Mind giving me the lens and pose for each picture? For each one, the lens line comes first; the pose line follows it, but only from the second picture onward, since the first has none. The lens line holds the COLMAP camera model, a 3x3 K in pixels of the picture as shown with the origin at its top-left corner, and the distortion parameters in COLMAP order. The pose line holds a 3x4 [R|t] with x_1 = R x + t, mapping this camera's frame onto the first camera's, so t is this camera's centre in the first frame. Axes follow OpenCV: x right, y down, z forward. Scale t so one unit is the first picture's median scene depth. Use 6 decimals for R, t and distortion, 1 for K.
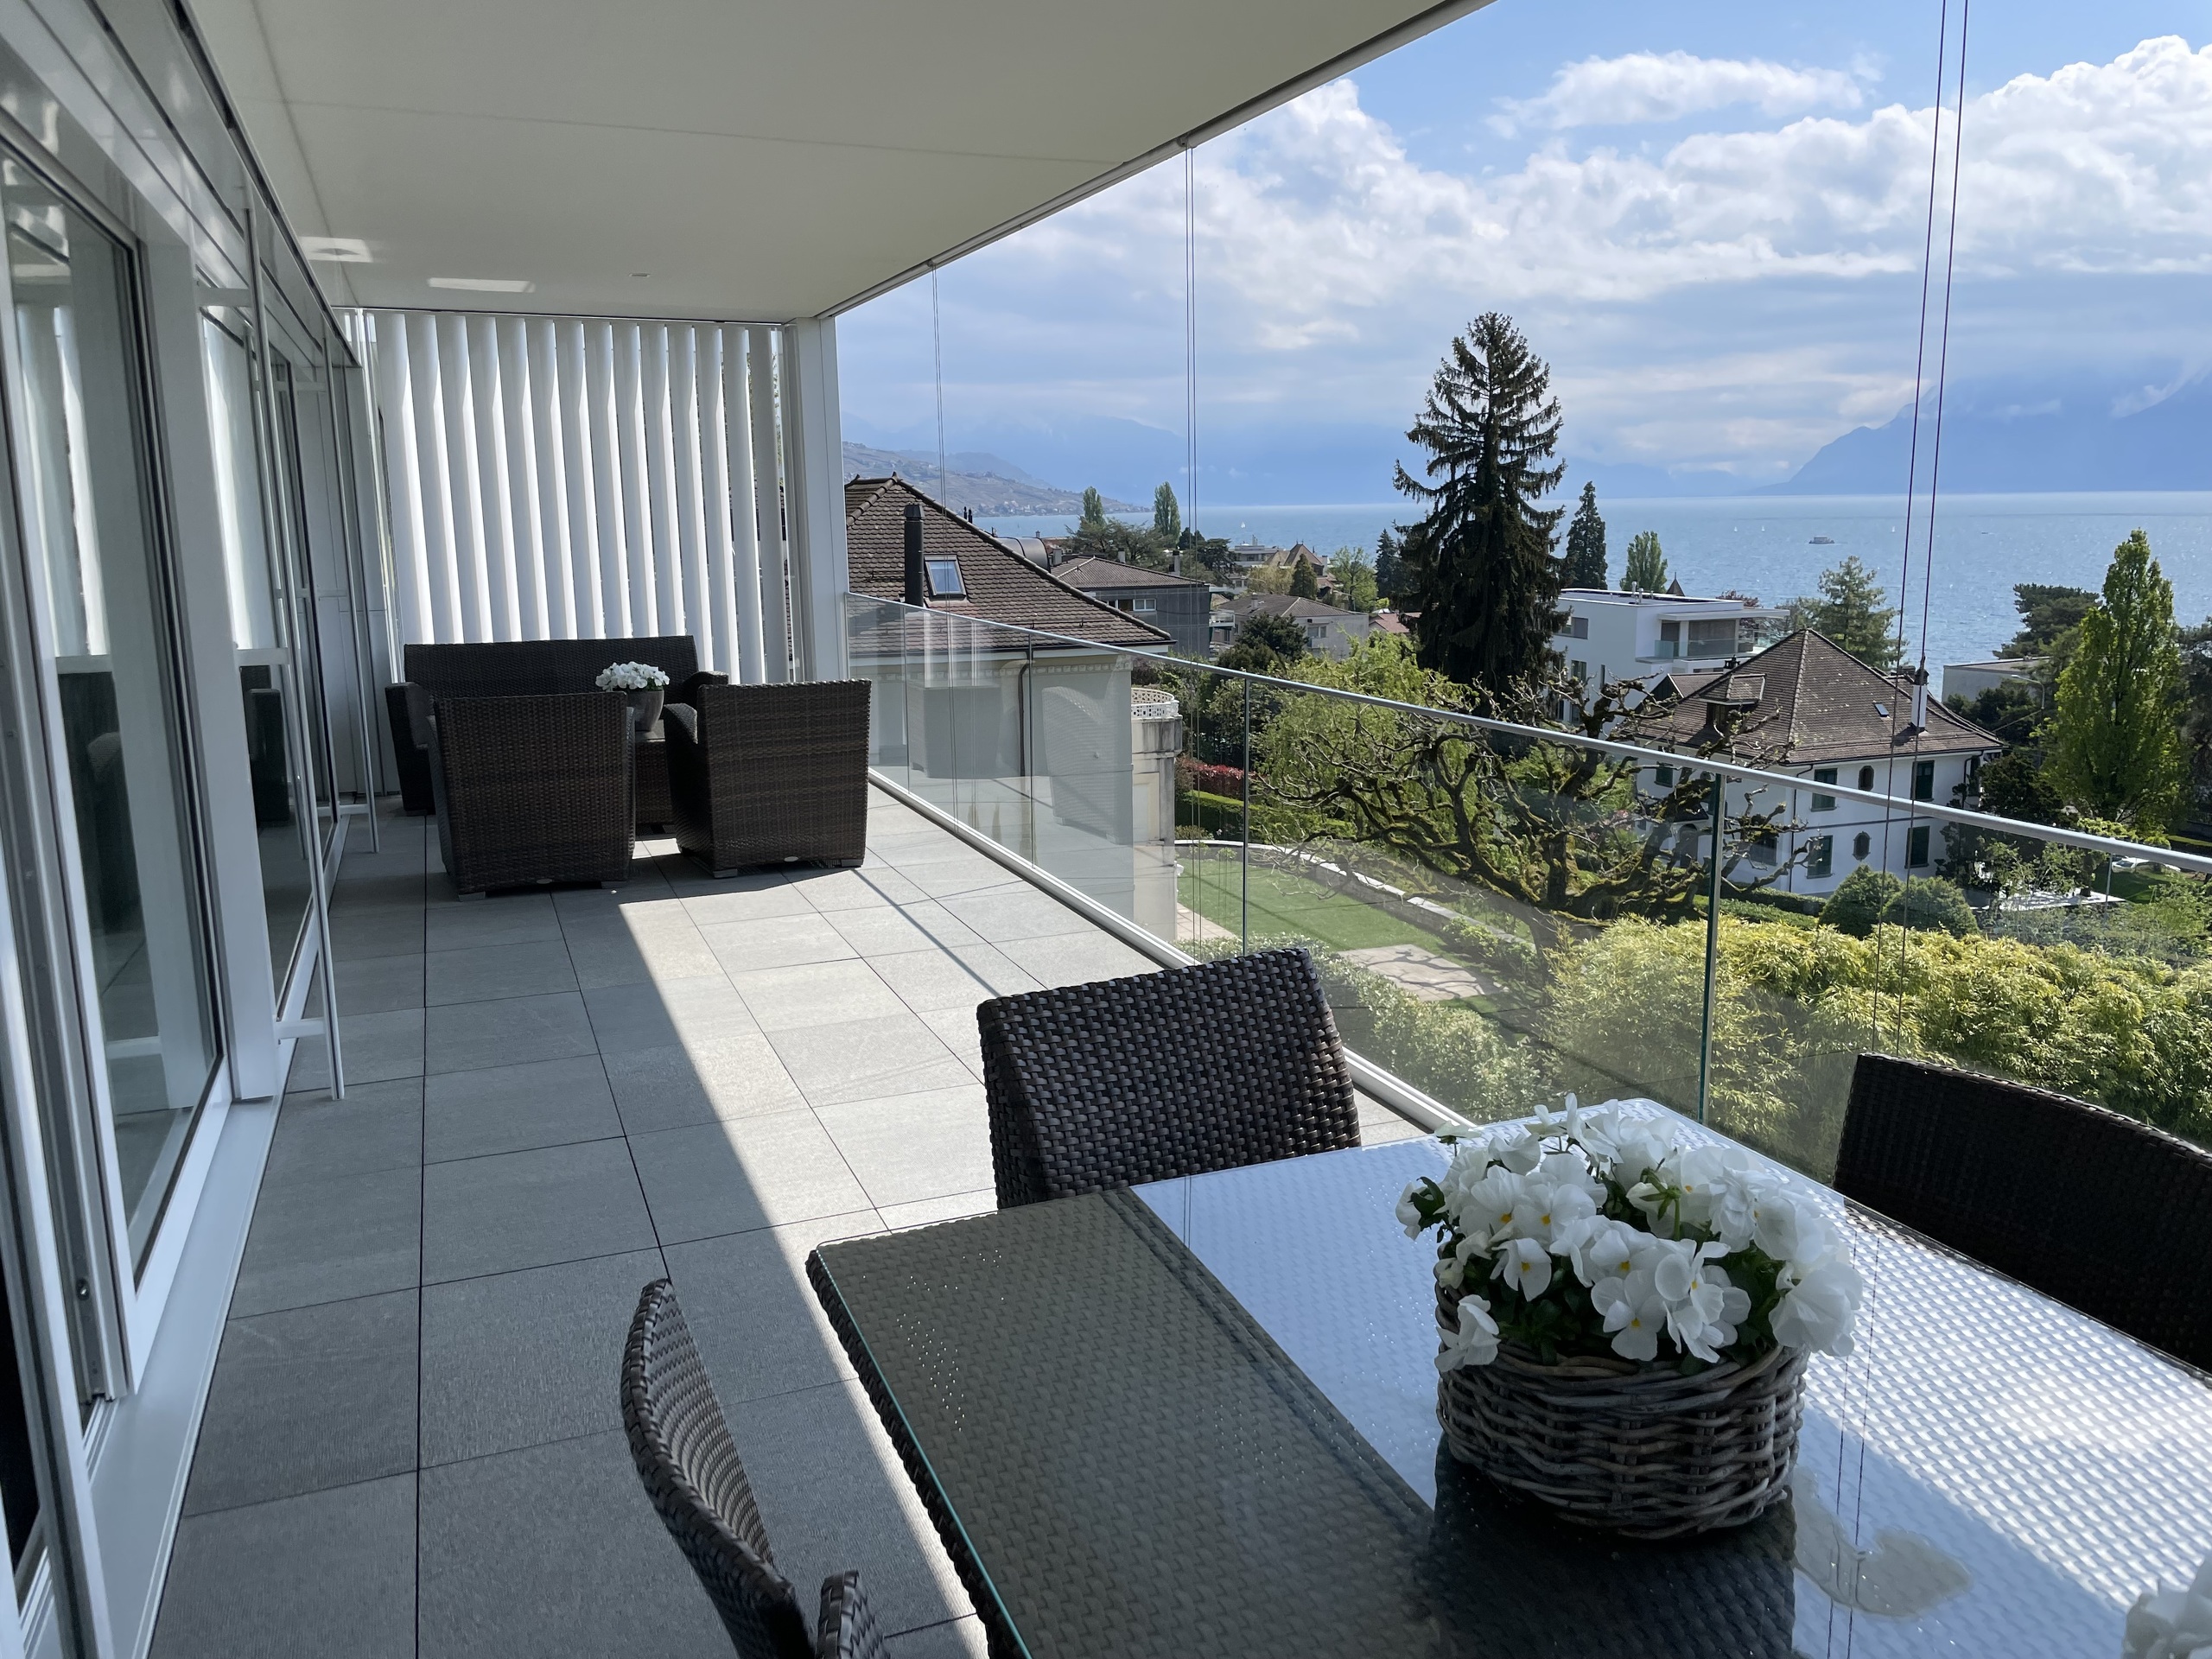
lens RADIAL K [[1678.1, 0, 1098.2], [0, 1678.1, 829.9], [0, 0, 1]] dist [0.071450, -0.004297]
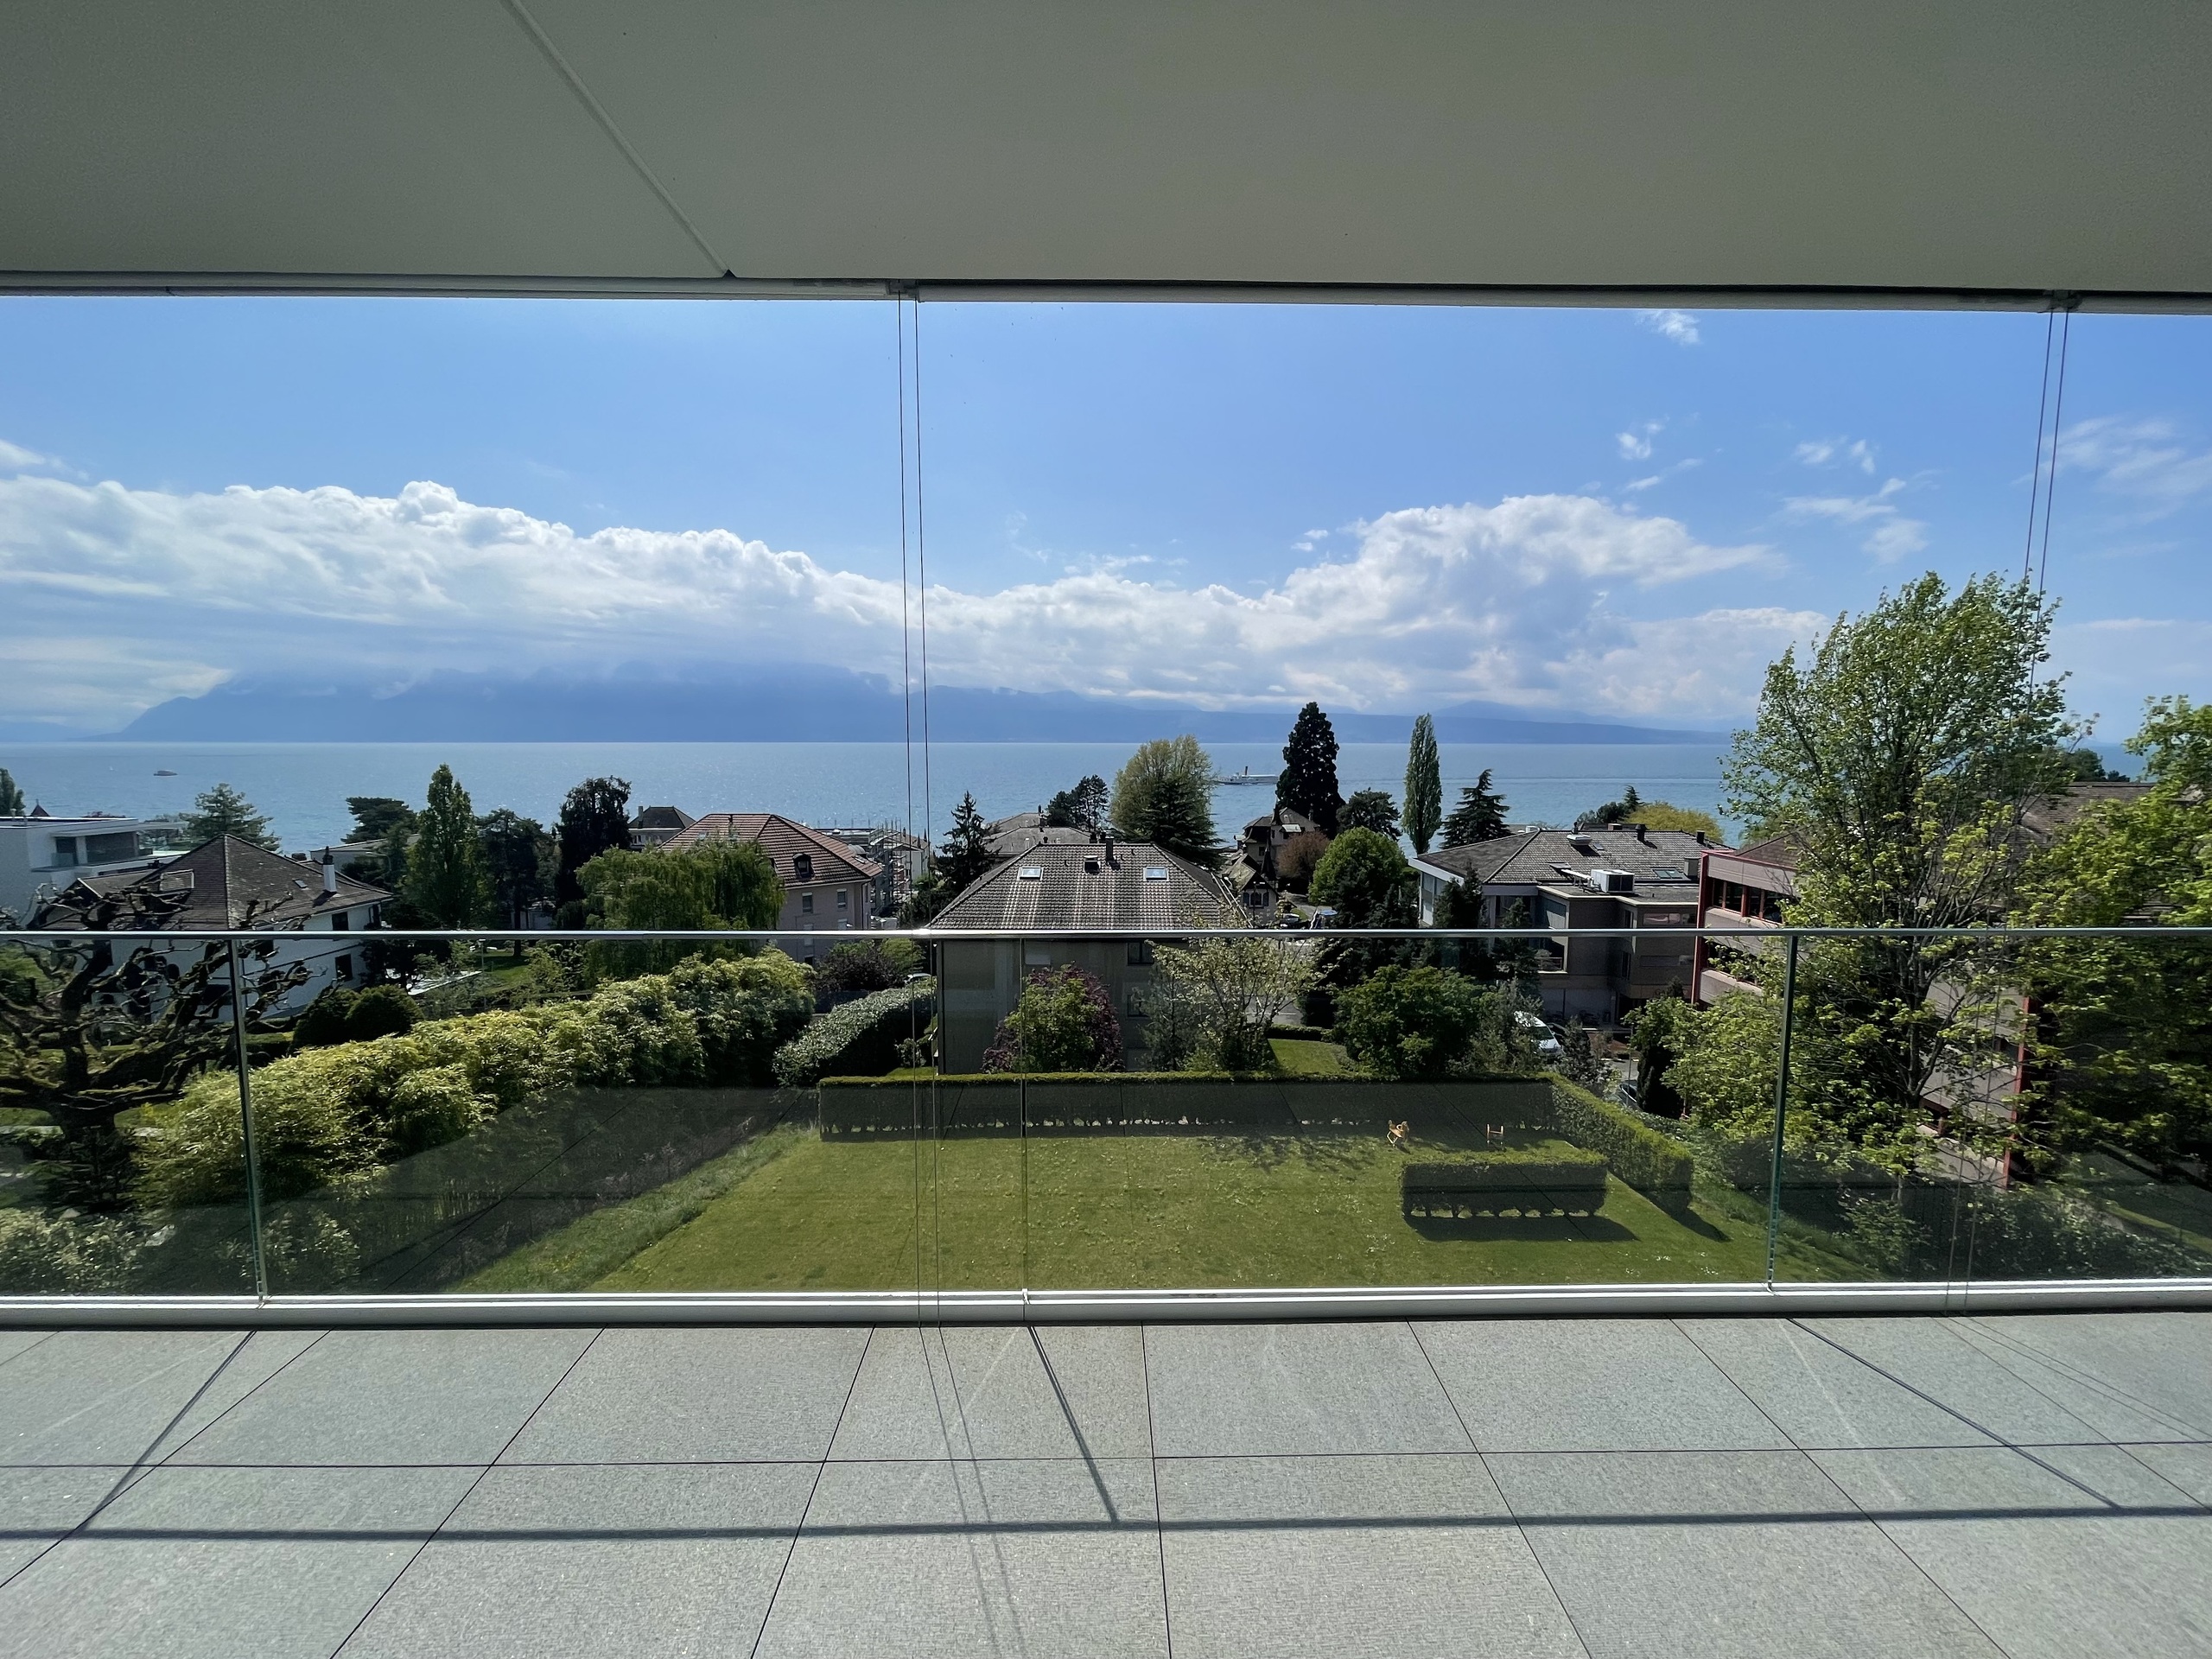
lens RADIAL K [[909.4, 0, 1106.7], [0, 909.4, 837.3], [0, 0, 1]] dist [0.000736, 0.000072]
pose [[0.362232, -0.093834, 0.927353, -0.049668], [0.177258, 0.983698, 0.030297, -0.023045], [-0.915078, 0.153406, 0.372960, 0.121456]]
